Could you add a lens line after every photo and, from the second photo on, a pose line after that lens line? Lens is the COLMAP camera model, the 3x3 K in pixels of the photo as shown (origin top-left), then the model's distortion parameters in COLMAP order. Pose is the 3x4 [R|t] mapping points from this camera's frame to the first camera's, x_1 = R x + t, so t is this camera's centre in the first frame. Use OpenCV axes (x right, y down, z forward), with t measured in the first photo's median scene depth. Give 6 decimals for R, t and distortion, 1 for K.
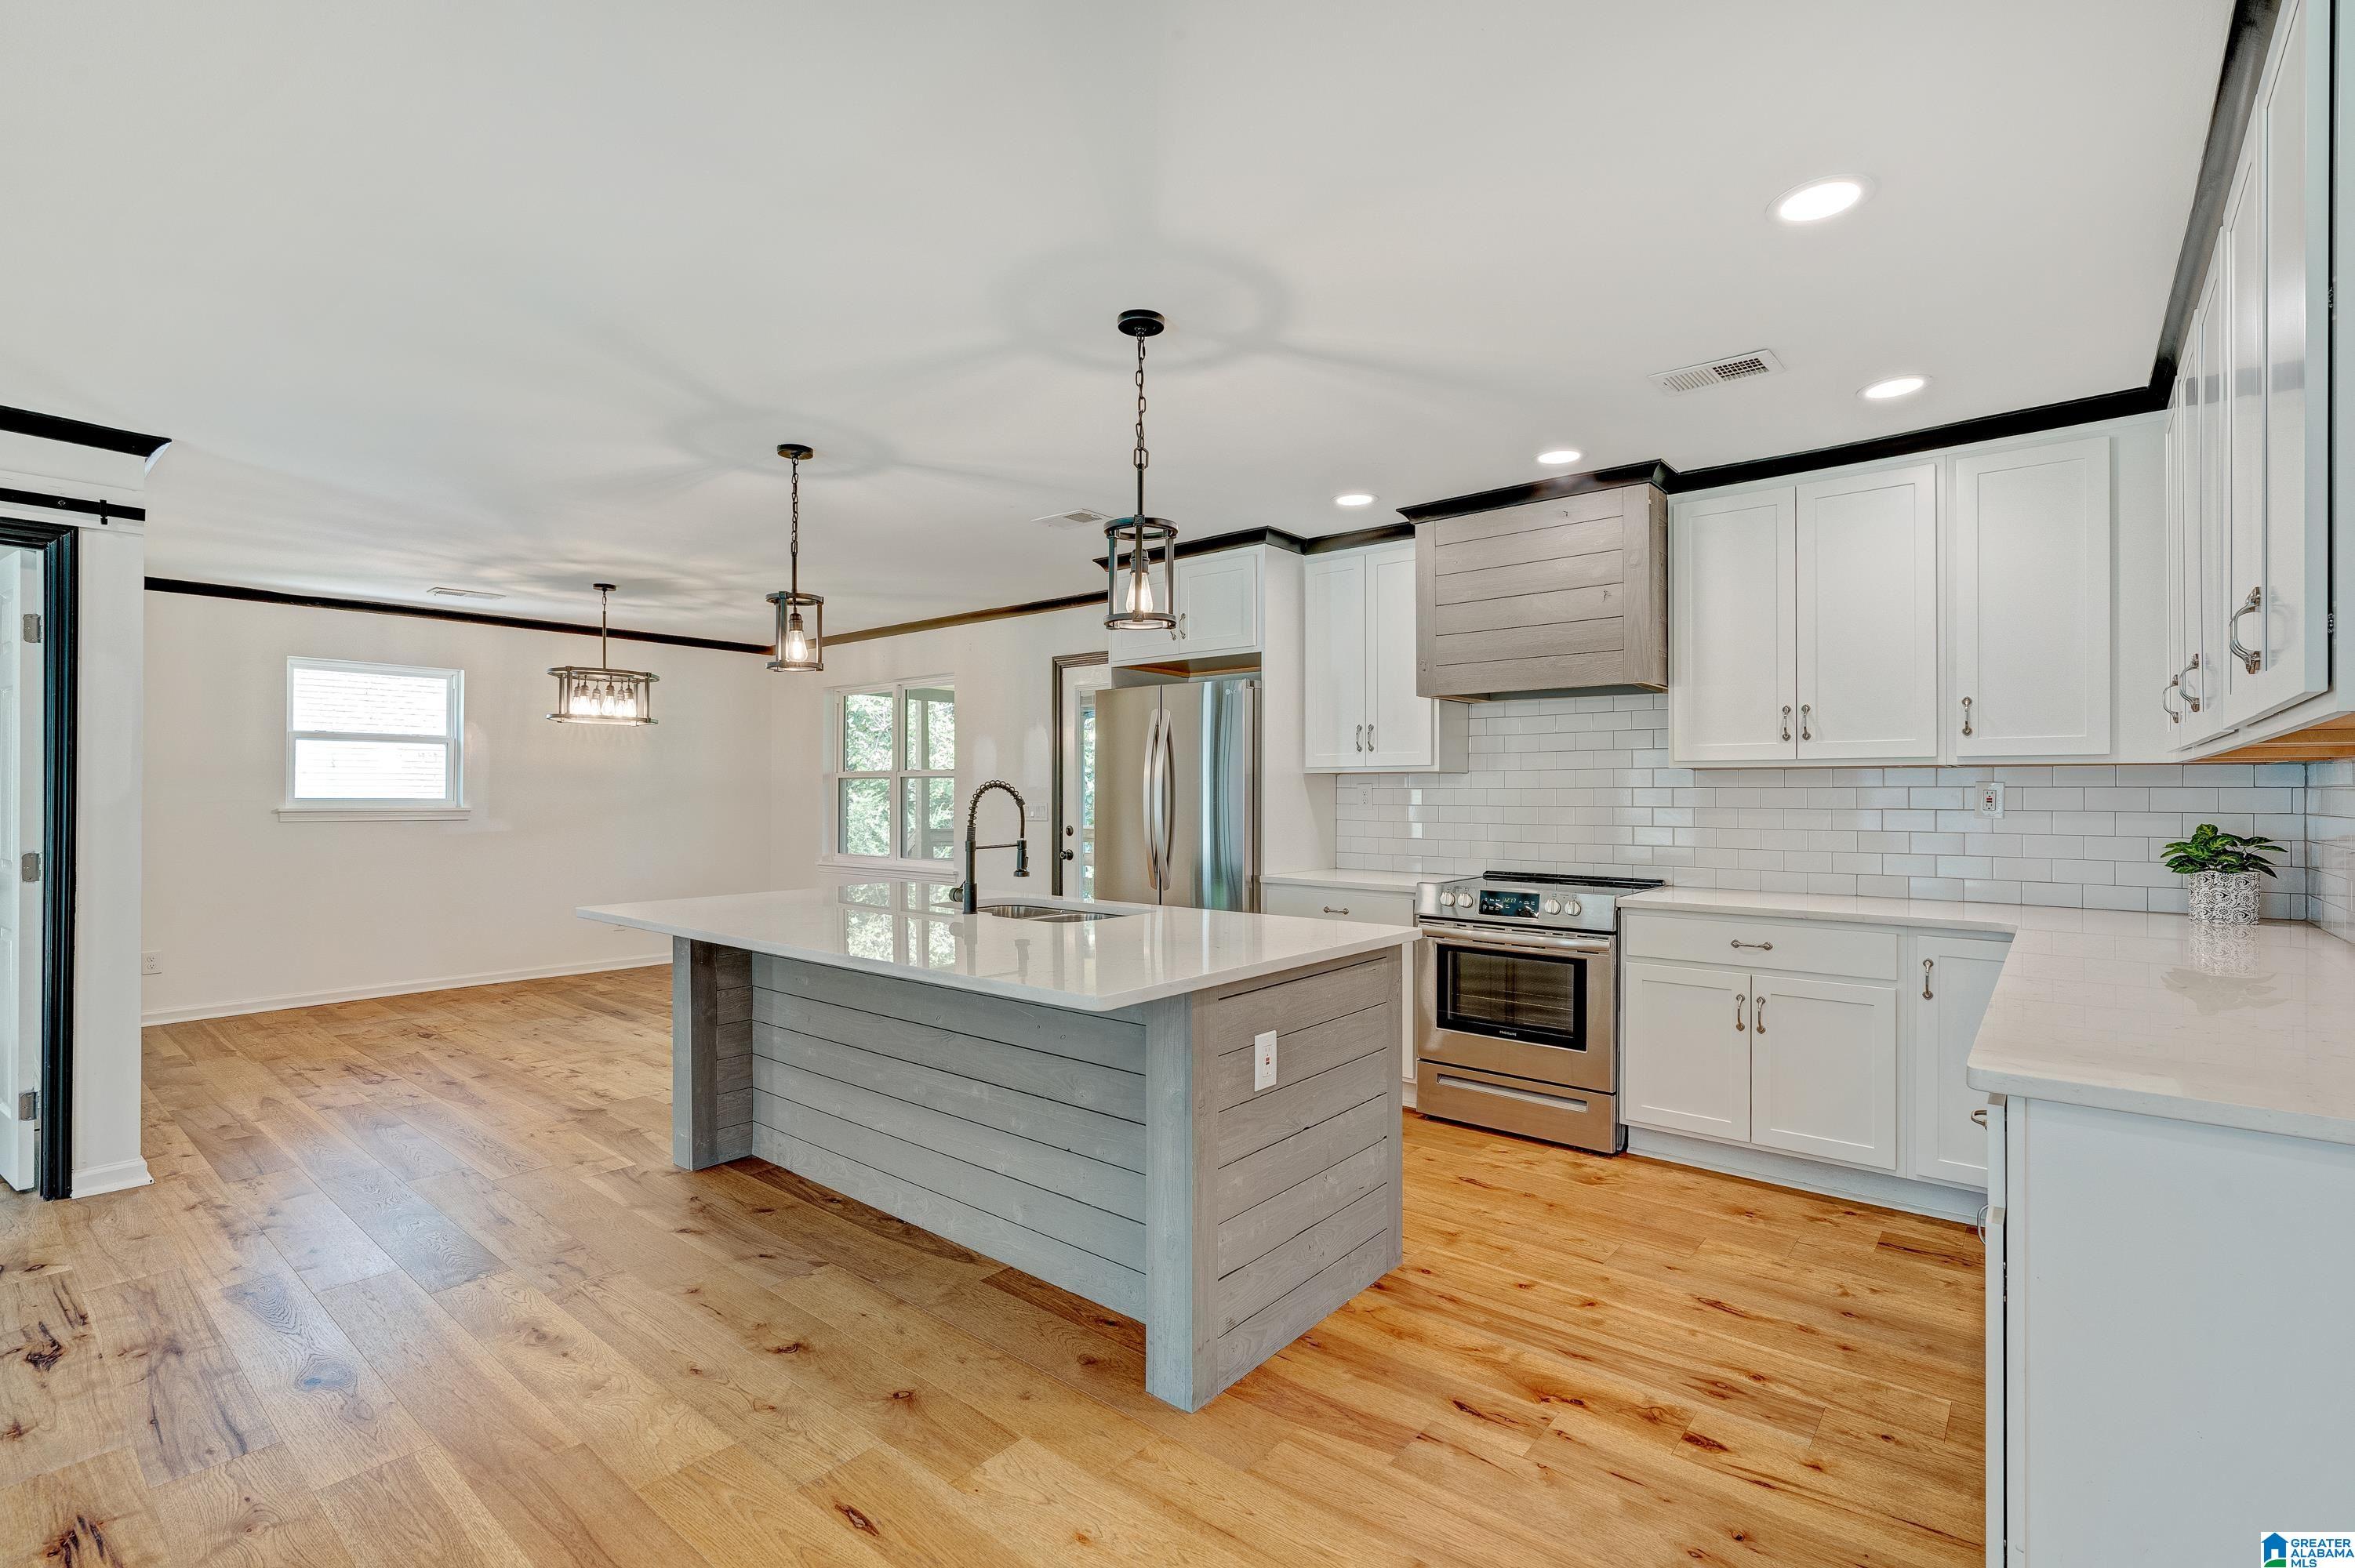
lens RADIAL K [[1062.4, 0, 1179.3], [0, 1062.4, 787.8], [0, 0, 1]] dist [-0.002763, 0.000746]
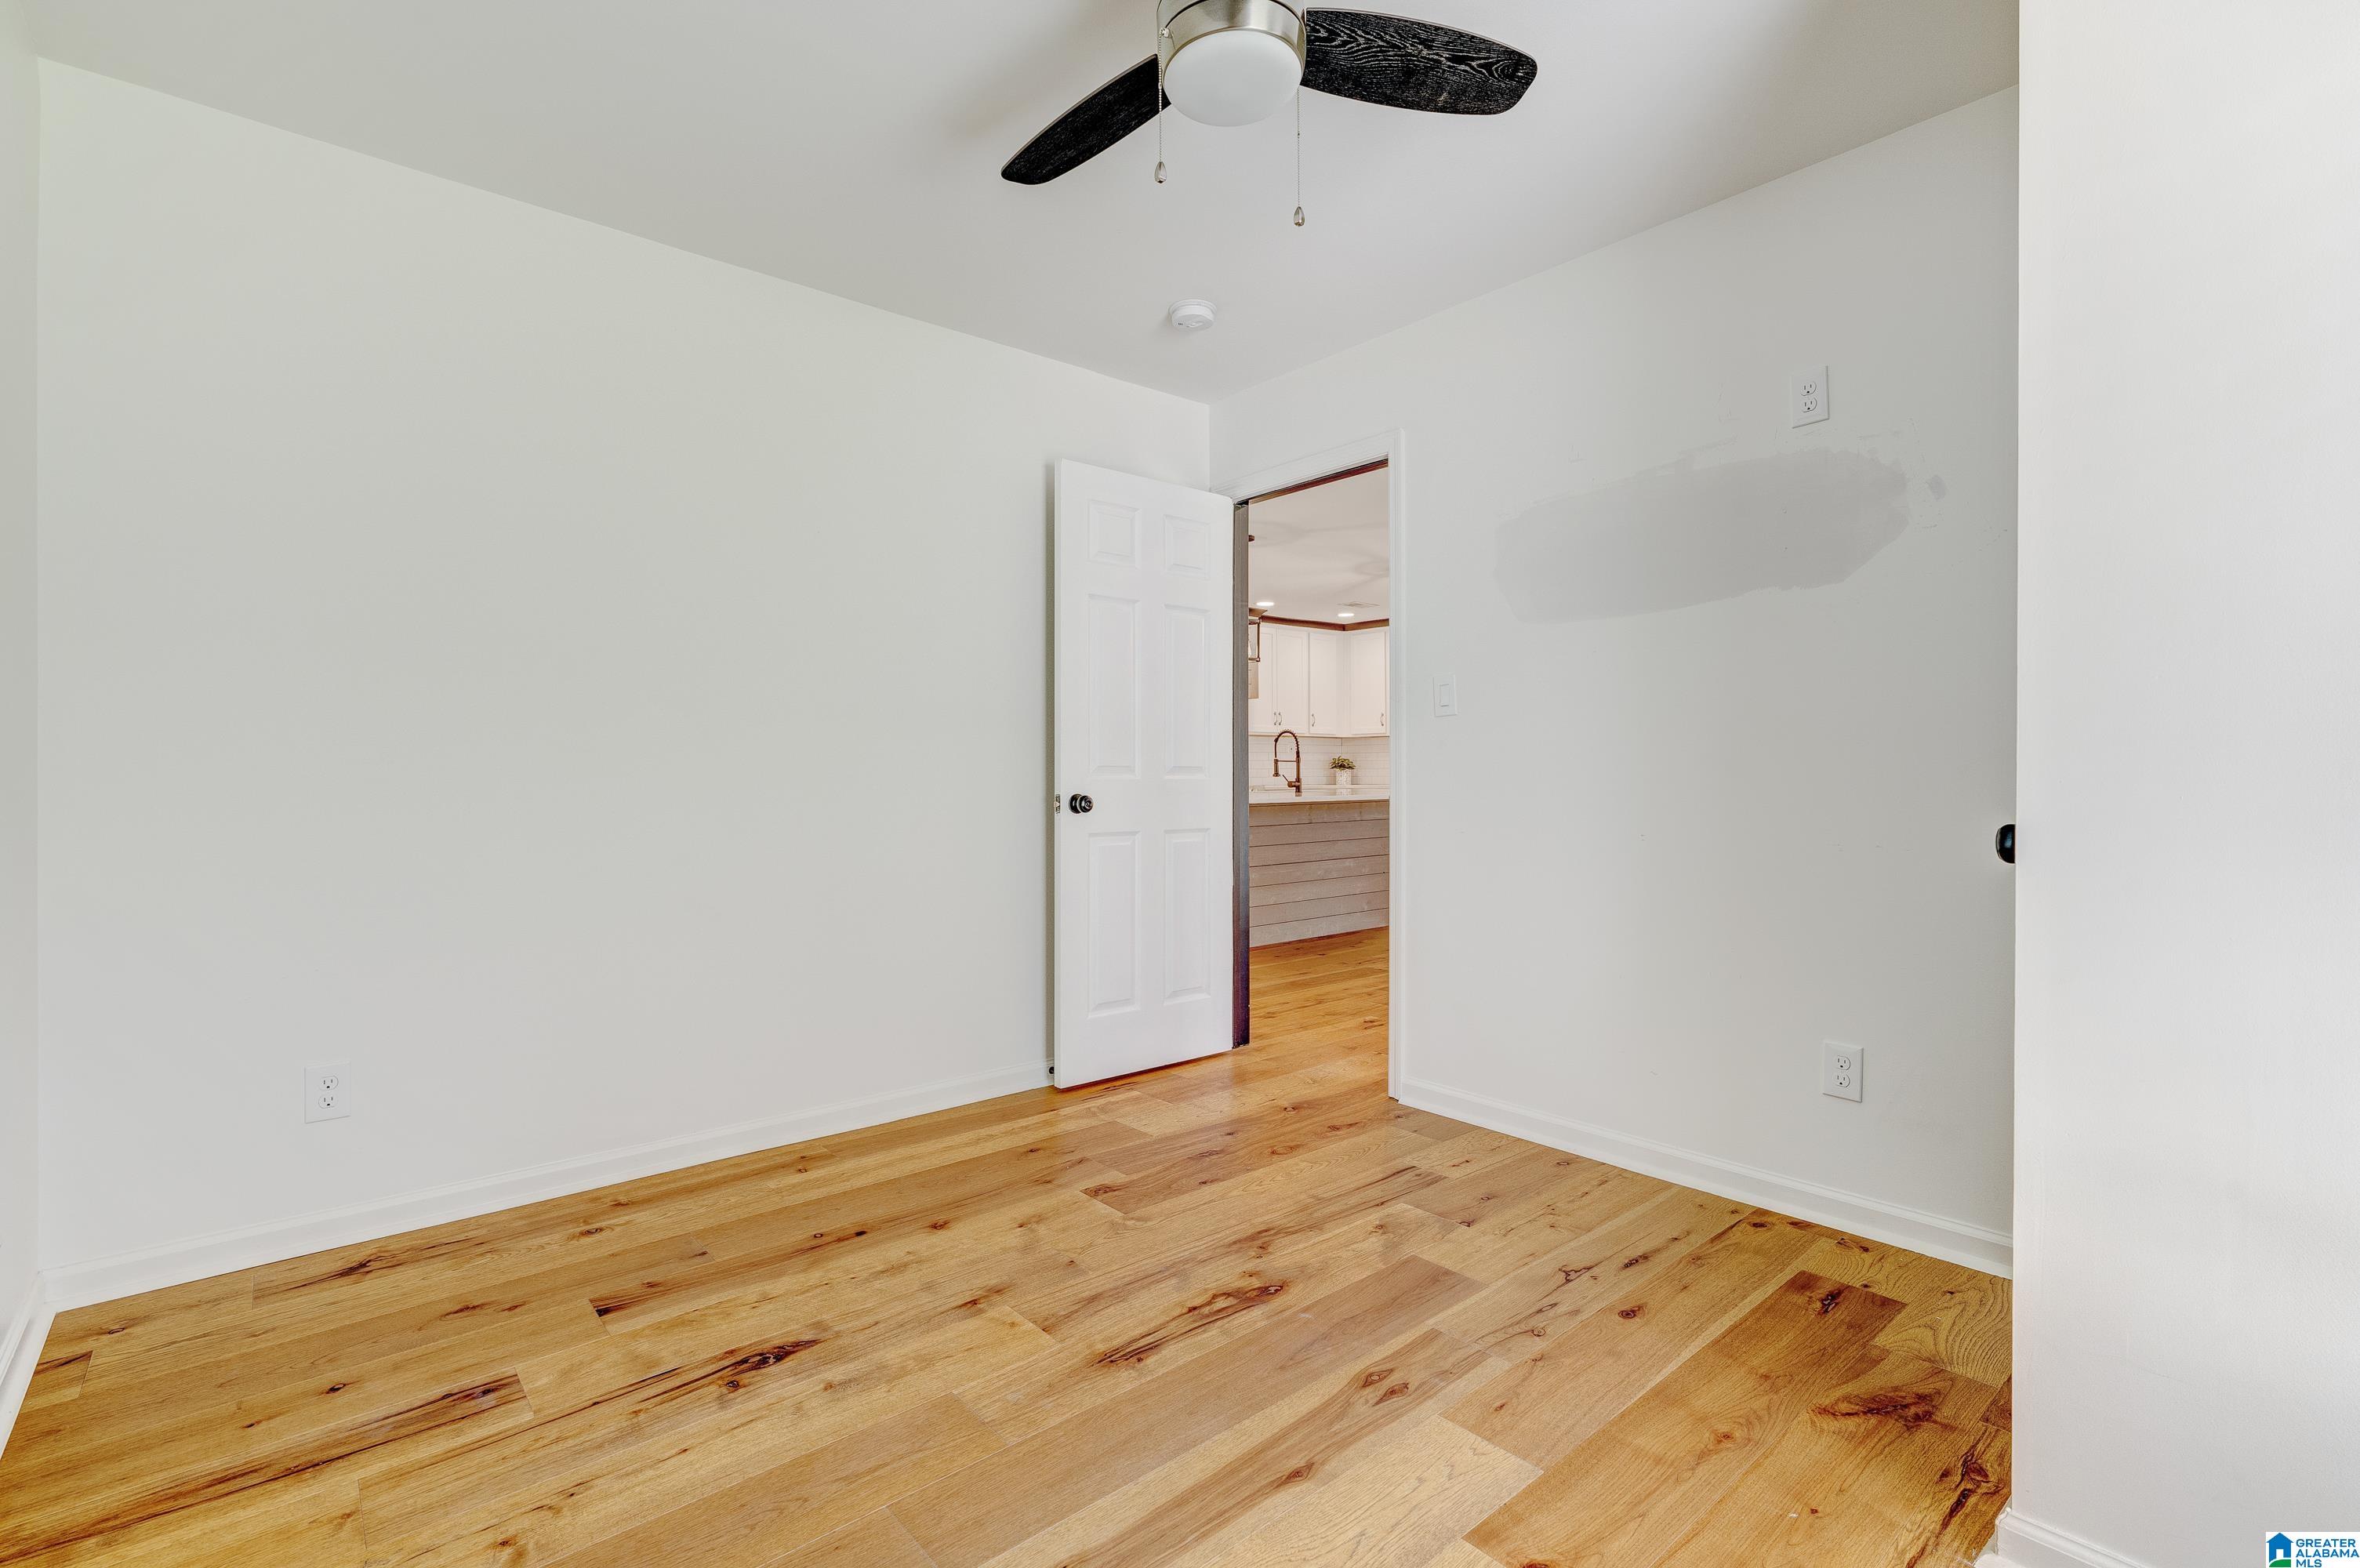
lens RADIAL K [[1071.5, 0, 1183.3], [0, 1071.5, 779.4], [0, 0, 1]] dist [-0.003824, 0.000871]
pose [[0.161961, -0.008944, 0.986757, -1.950615], [0.000834, 0.999960, 0.008927, 0.061535], [-0.986797, -0.000622, 0.161962, 0.740324]]
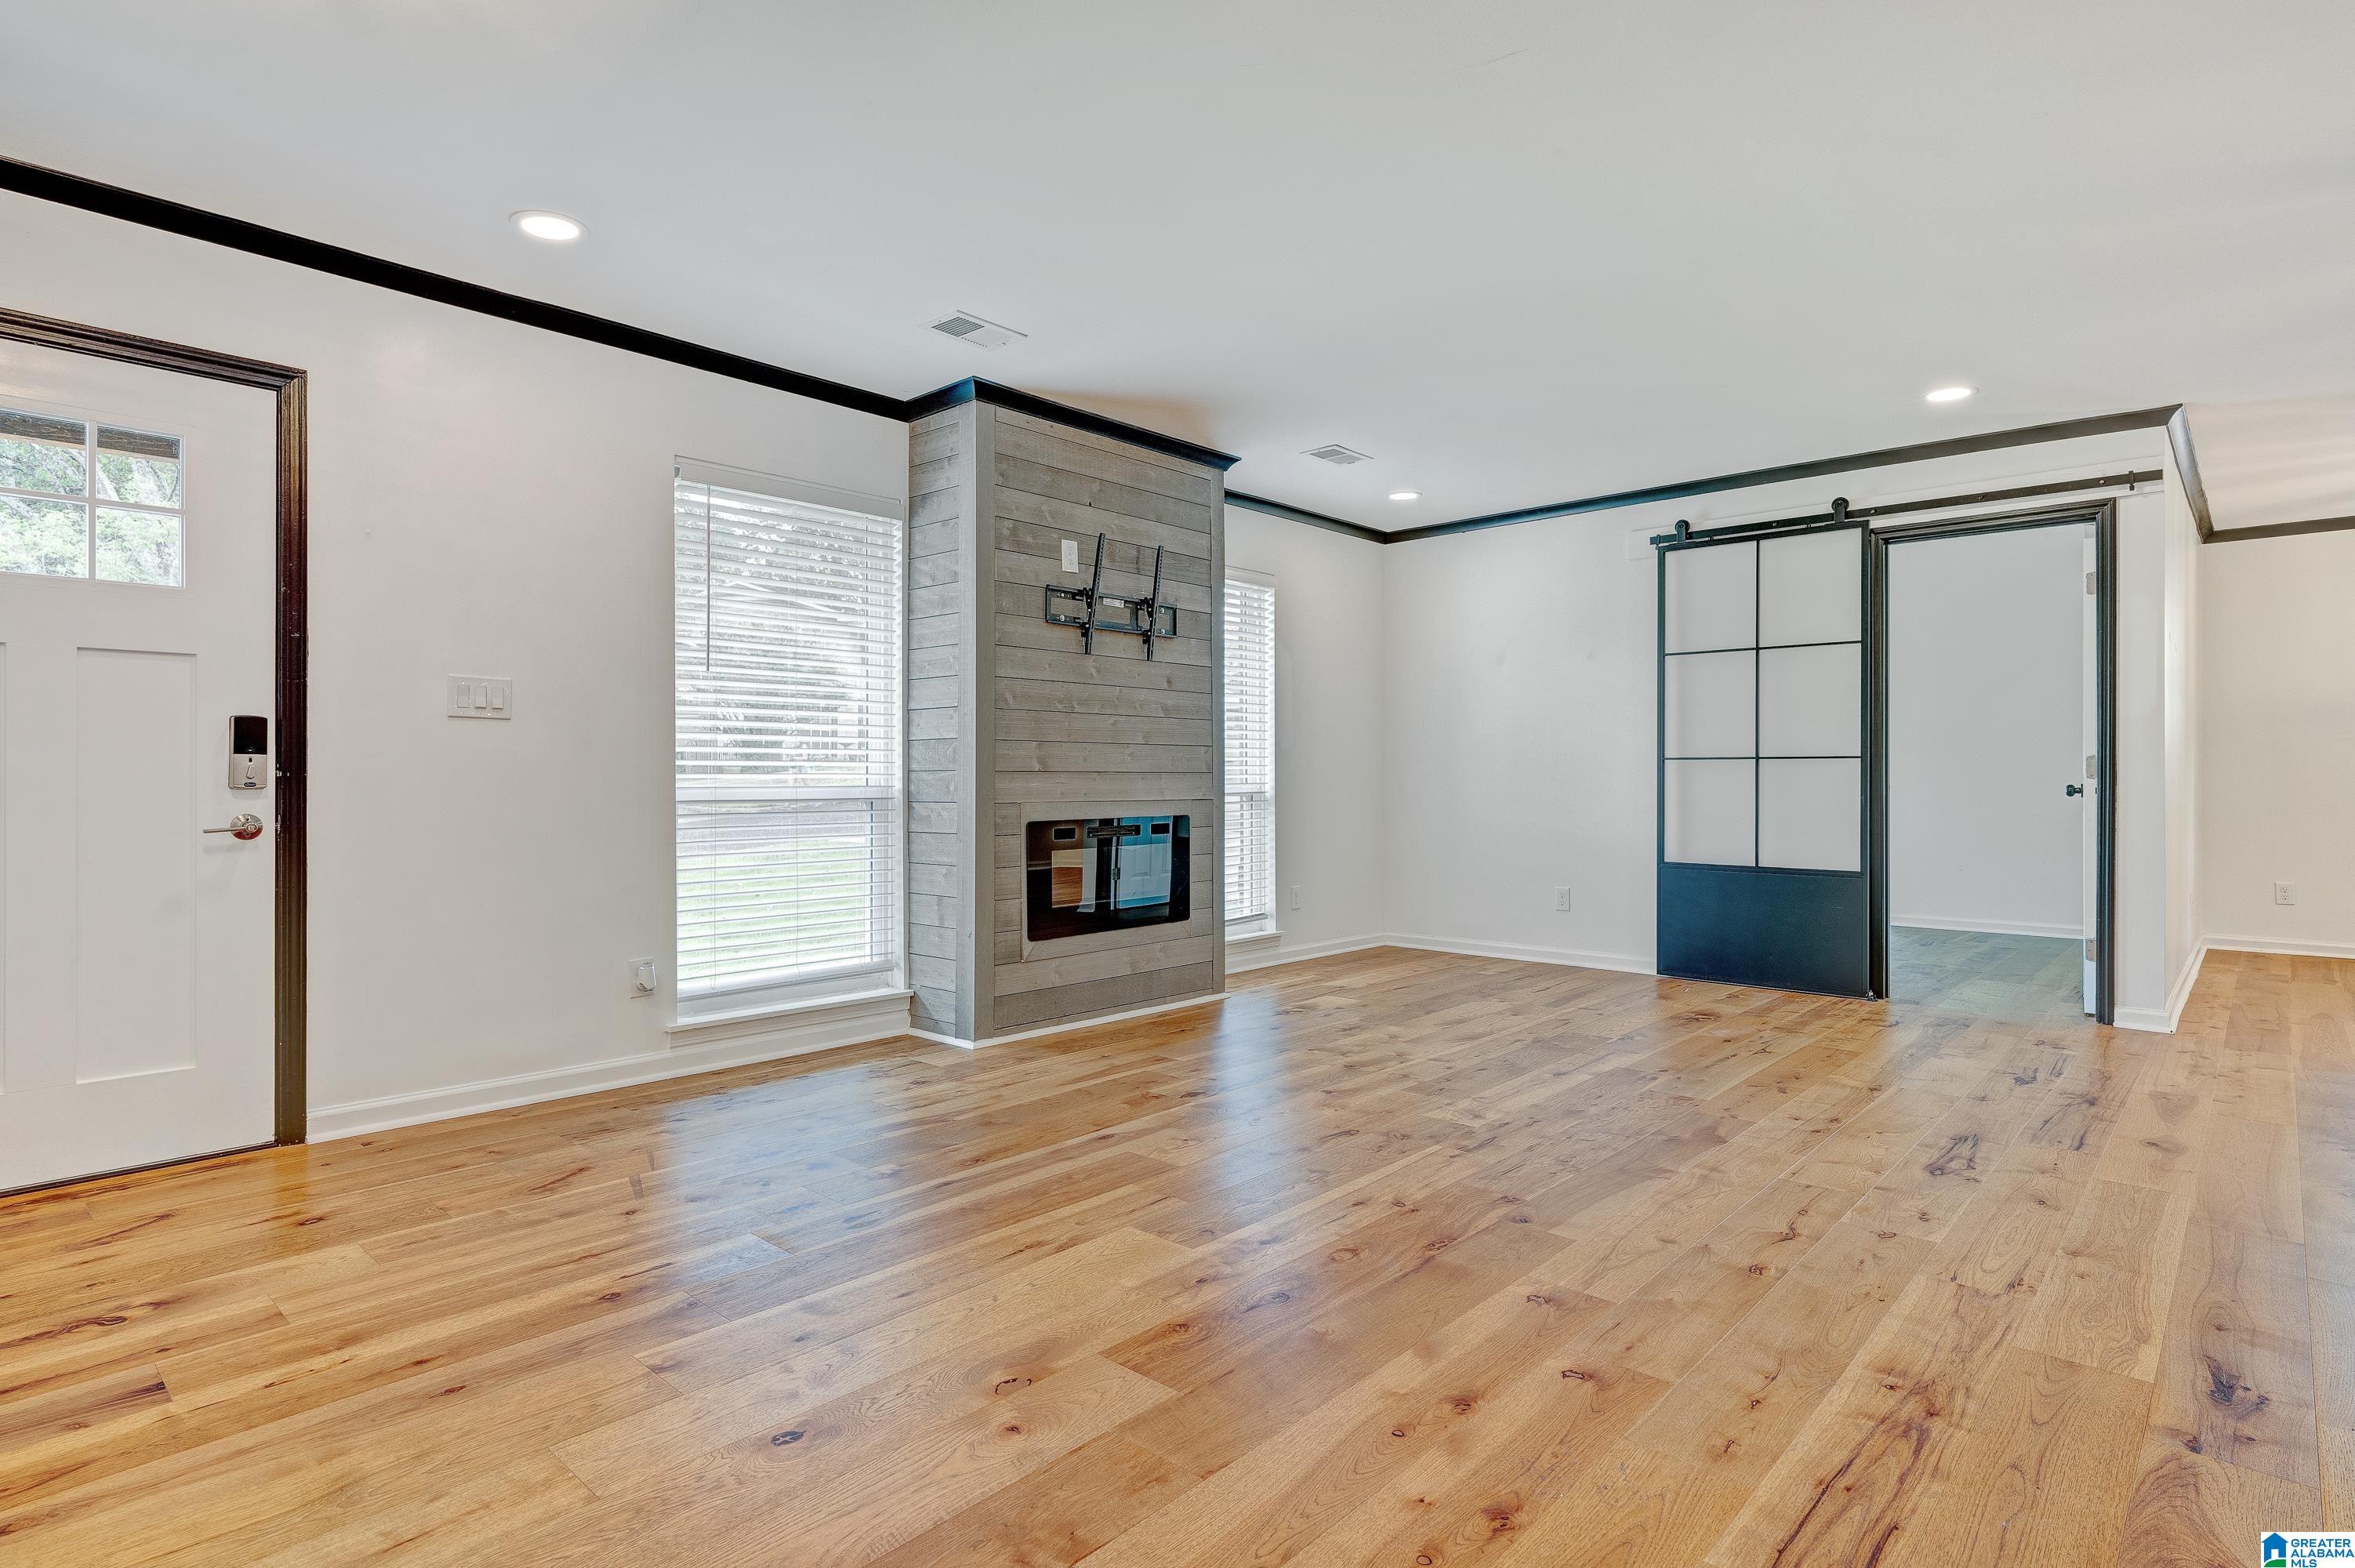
lens RADIAL K [[1202.4, 0, 1177.5], [0, 1202.4, 784.0], [0, 0, 1]] dist [-0.010370, 0.000823]
pose [[-0.044114, 0.003144, -0.999022, 0.374146], [0.000651, 0.999995, 0.003118, 0.077720], [0.999026, -0.000513, -0.044116, -0.049076]]
